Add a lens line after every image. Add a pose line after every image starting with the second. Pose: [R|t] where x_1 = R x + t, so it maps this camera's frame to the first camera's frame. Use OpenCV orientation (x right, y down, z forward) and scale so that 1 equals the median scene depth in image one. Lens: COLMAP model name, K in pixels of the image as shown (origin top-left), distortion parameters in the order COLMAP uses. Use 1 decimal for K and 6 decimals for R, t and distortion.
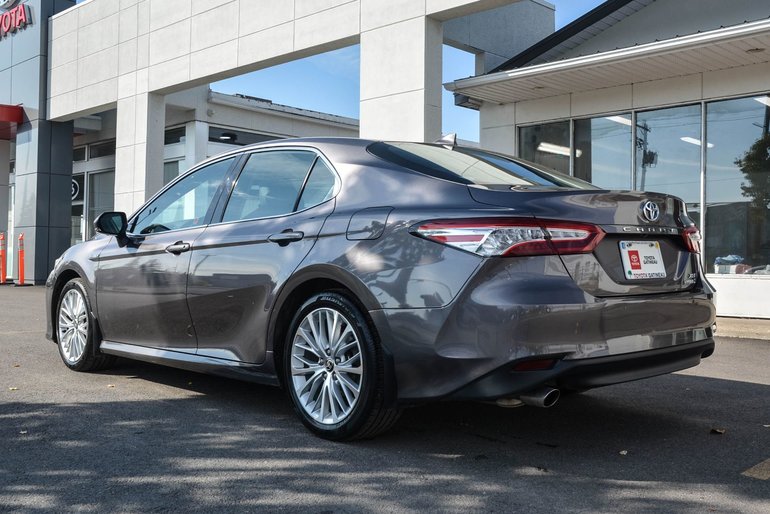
lens RADIAL K [[788.4, 0, 382.7], [0, 788.4, 251.4], [0, 0, 1]] dist [-0.002409, 0.000000]
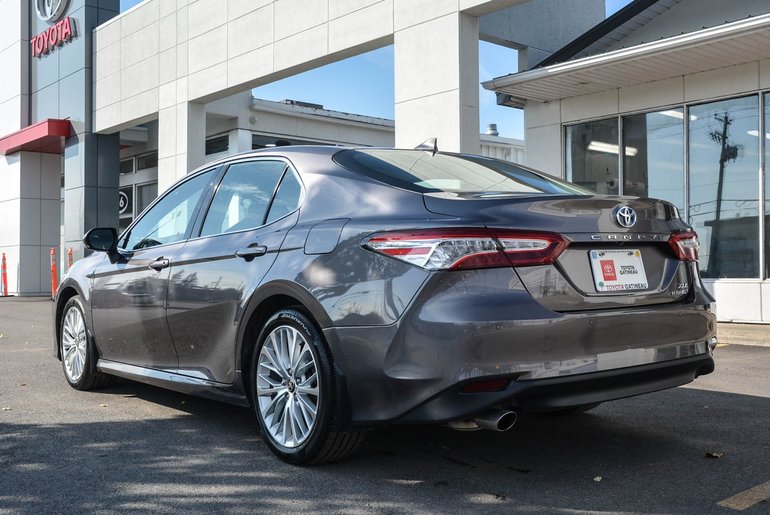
lens RADIAL K [[819.9, 0, 387.2], [0, 819.9, 263.9], [0, 0, 1]] dist [-0.006462, 0.000000]
pose [[0.996501, -0.017869, -0.081644, 0.111077], [0.018379, 0.999816, 0.005502, -0.005195], [0.081531, -0.006984, 0.996646, 0.018149]]
